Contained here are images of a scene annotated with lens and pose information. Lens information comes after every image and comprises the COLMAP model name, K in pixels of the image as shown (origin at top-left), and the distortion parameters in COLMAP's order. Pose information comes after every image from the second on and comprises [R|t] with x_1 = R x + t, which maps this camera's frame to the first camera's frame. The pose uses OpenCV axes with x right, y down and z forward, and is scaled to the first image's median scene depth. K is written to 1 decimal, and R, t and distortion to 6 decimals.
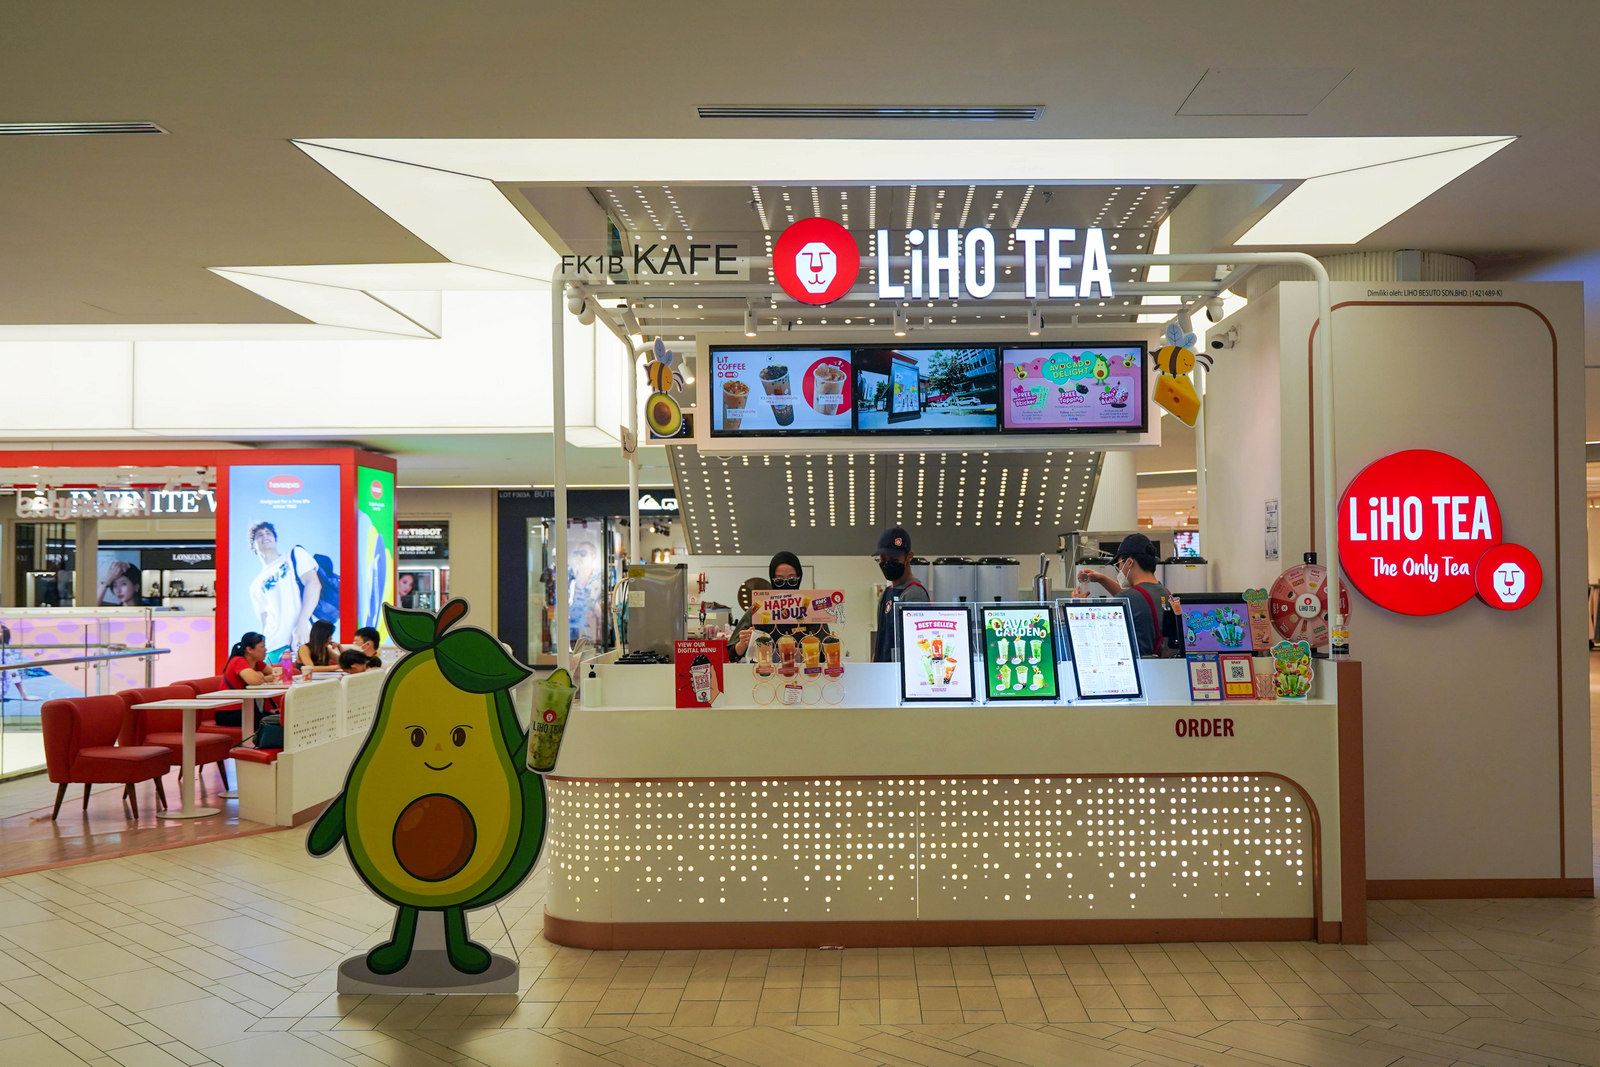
lens RADIAL K [[1320.1, 0, 798.8], [0, 1320.1, 535.0], [0, 0, 1]] dist [0.037096, -0.002959]
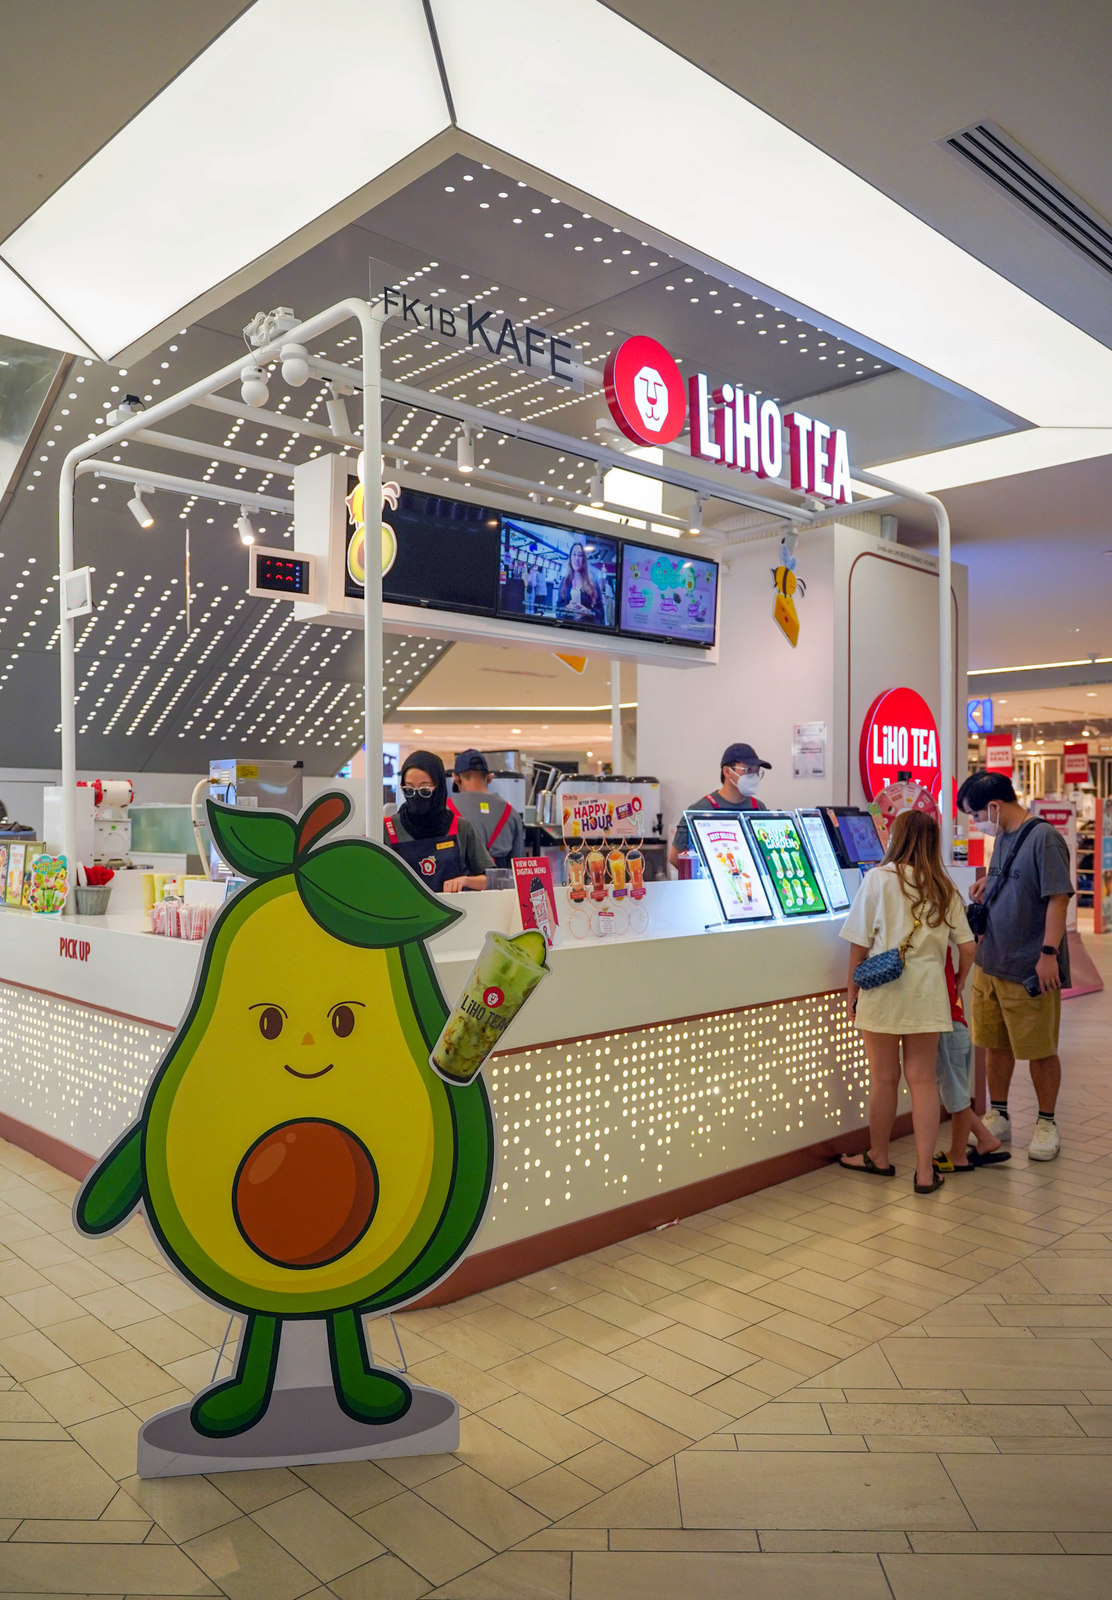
lens RADIAL K [[1165.6, 0, 555.7], [0, 1165.6, 798.3], [0, 0, 1]] dist [-0.007303, 0.000554]
pose [[0.740444, 0.019587, 0.671833, -0.513115], [-0.030631, 0.999520, 0.004619, 0.043061], [-0.671420, -0.023999, 0.740688, 0.505952]]
